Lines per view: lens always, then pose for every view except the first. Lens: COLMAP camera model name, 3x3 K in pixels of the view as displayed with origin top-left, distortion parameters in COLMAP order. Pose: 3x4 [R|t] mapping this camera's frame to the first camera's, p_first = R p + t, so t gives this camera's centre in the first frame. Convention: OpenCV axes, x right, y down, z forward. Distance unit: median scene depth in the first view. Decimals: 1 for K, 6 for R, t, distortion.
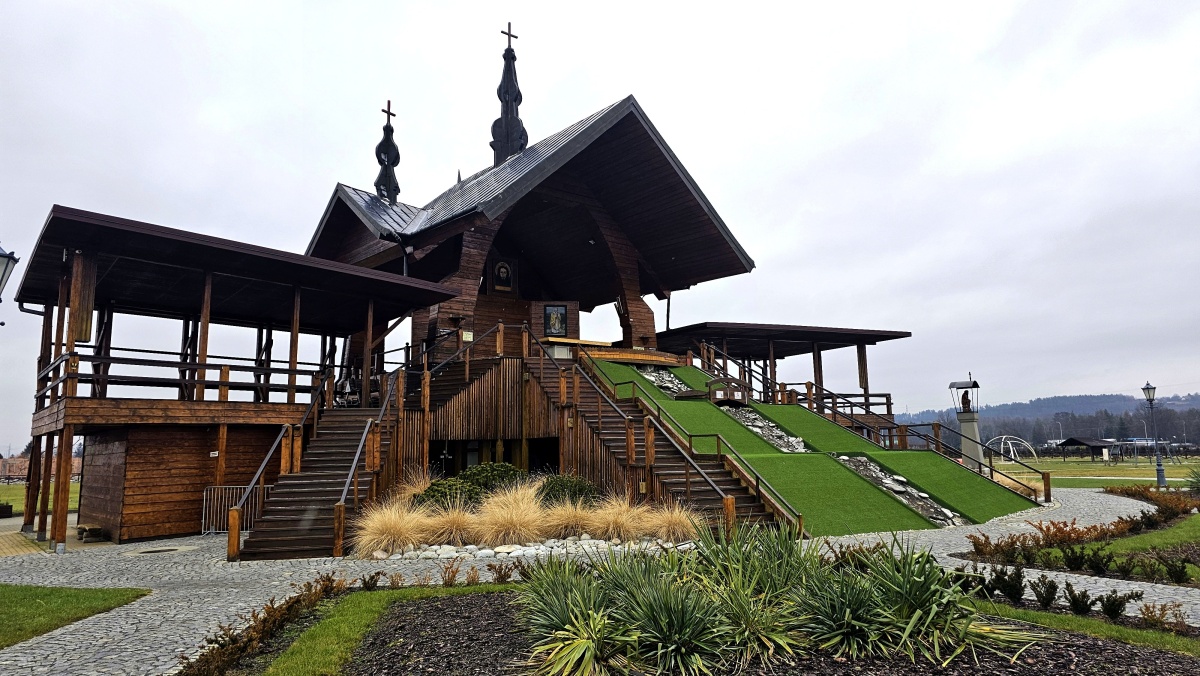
lens RADIAL K [[790.8, 0, 605.7], [0, 790.8, 319.9], [0, 0, 1]] dist [0.056927, -0.005405]
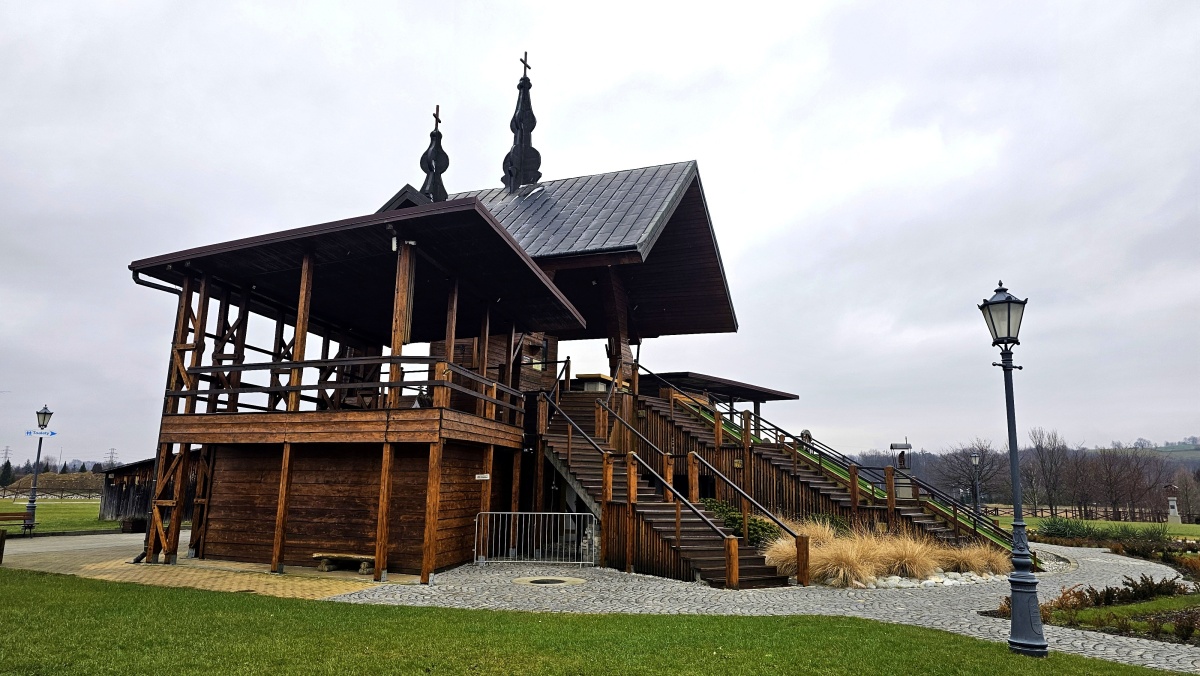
lens RADIAL K [[790.8, 0, 598.0], [0, 790.8, 327.3], [0, 0, 1]] dist [0.056927, -0.005405]
pose [[0.899383, 0.127521, 0.418150, -0.463598], [-0.114538, 0.991833, -0.056118, 0.018084], [-0.421891, 0.002578, 0.906643, 0.062247]]
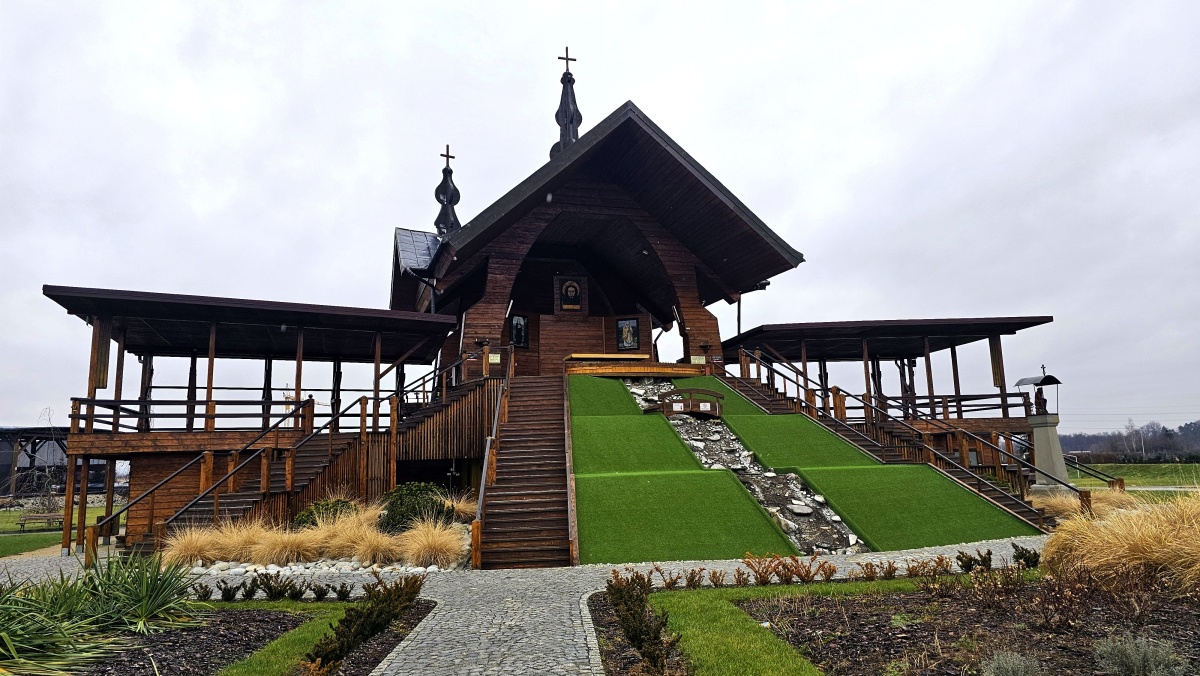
lens RADIAL K [[790.8, 0, 600.4], [0, 790.8, 330.5], [0, 0, 1]] dist [0.056927, -0.005405]
pose [[0.922824, -0.073560, -0.378133, 0.312726], [0.074942, 0.997126, -0.011084, 0.005199], [0.377862, -0.018110, 0.925685, 0.070678]]
